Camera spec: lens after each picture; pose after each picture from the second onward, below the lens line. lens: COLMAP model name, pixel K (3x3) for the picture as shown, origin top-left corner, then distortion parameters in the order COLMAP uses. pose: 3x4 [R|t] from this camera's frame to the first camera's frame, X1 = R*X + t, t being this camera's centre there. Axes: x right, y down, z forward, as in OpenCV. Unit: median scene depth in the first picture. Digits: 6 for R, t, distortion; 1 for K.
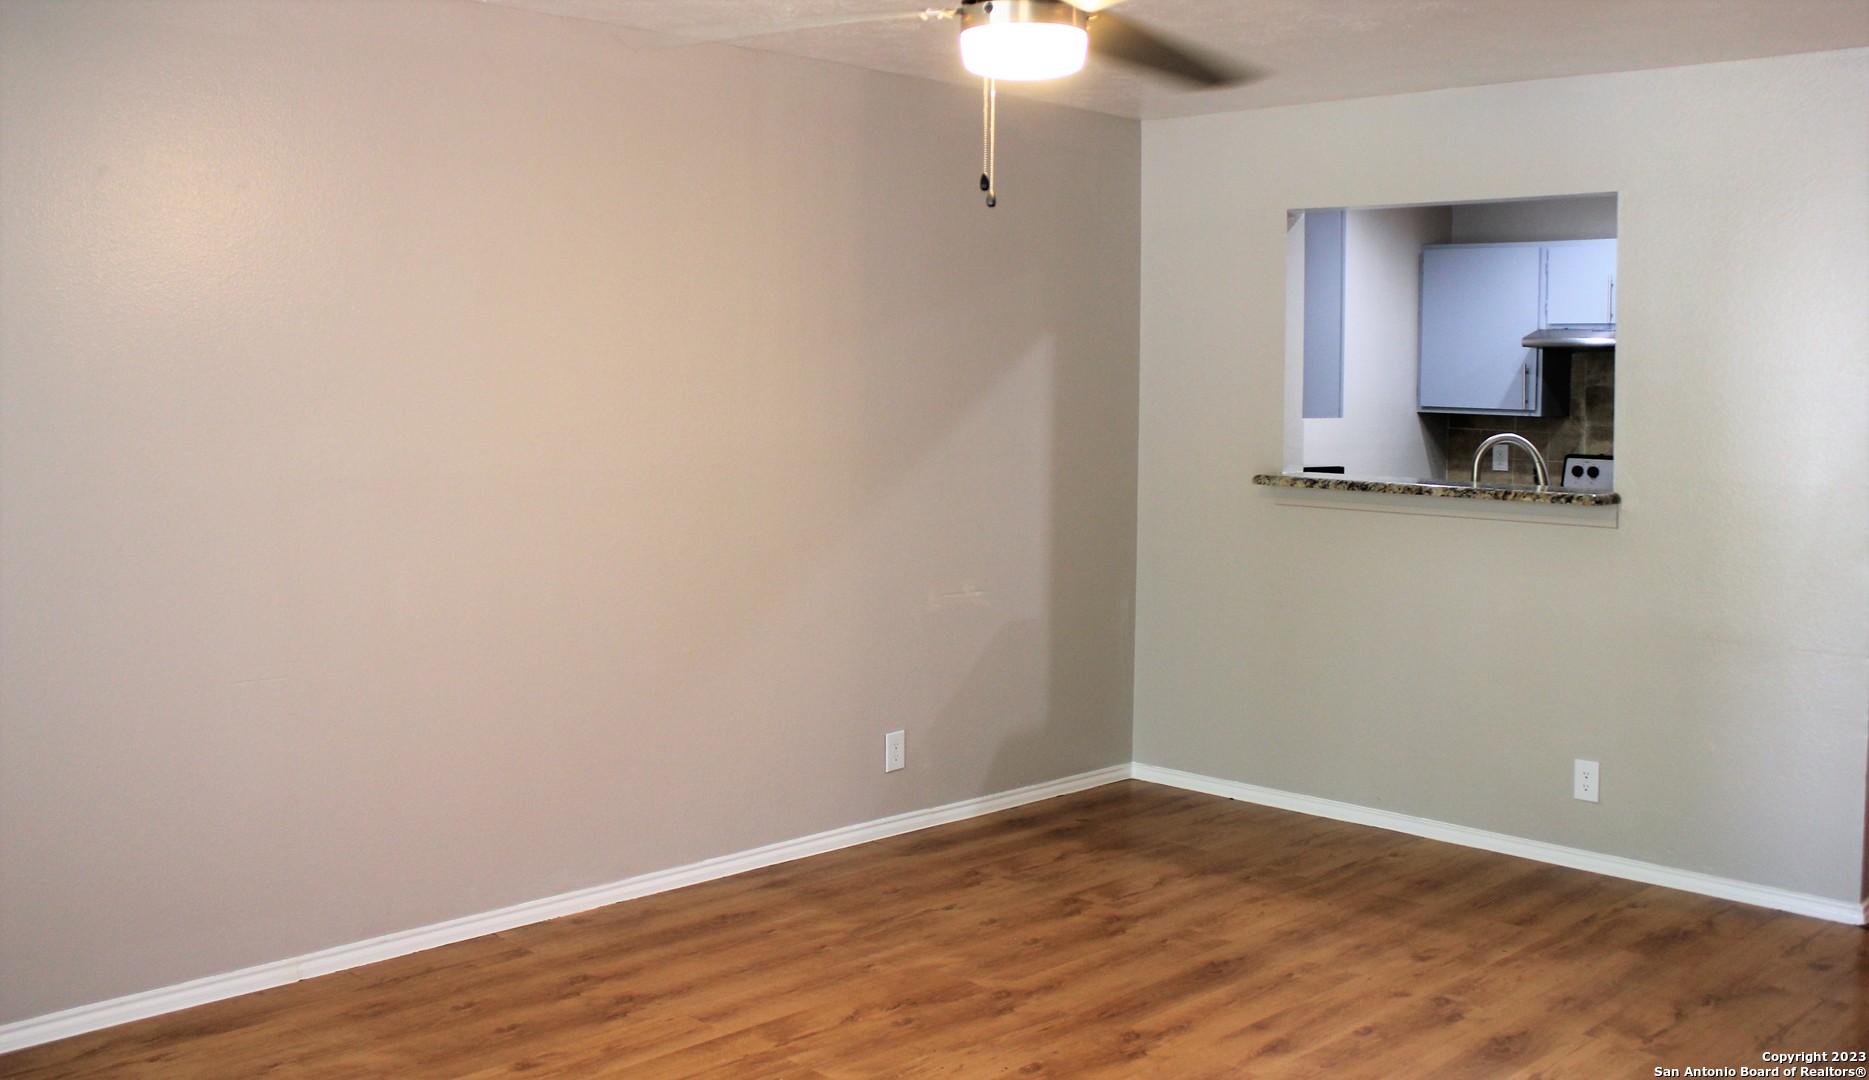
lens RADIAL K [[1826.5, 0, 934.5], [0, 1826.5, 540.0], [0, 0, 1]] dist [0.001413, 0.002095]
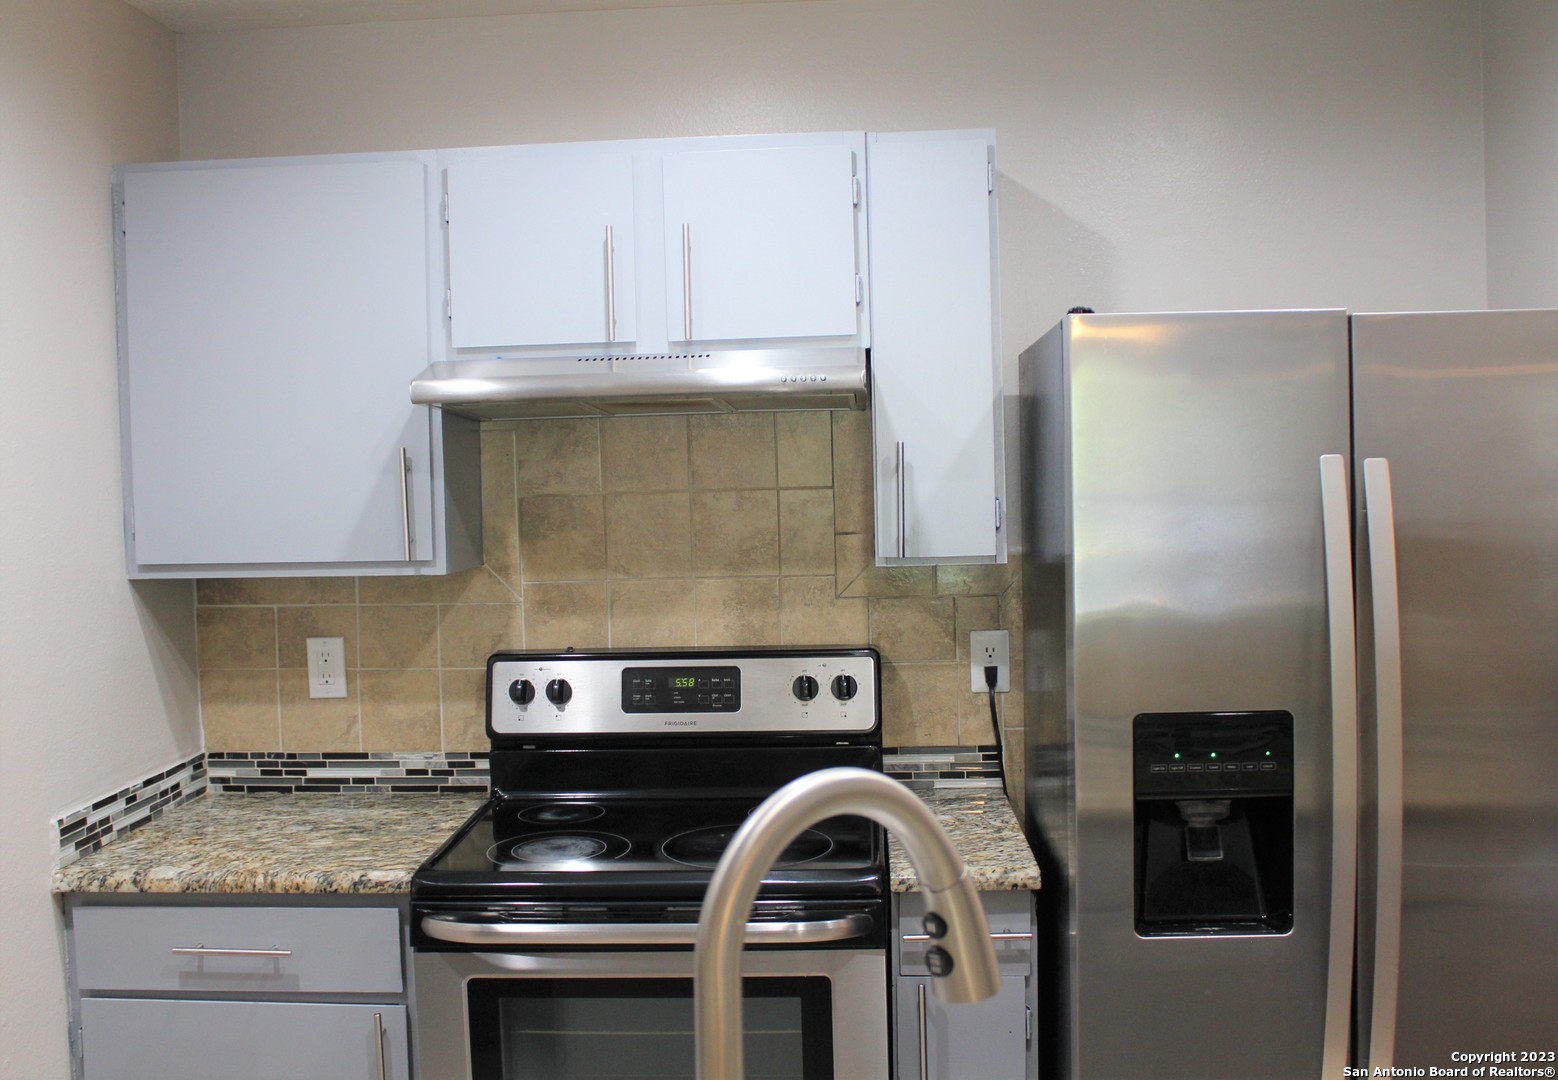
lens RADIAL K [[1794.5, 0, 779.0], [0, 1794.5, 540.0], [0, 0, 1]] dist [-0.143637, 0.010833]
pose [[0.761751, -0.067581, 0.644335, 0.127685], [0.100027, 0.994888, -0.013906, -0.060980], [-0.640101, 0.075044, 0.764617, 0.631678]]
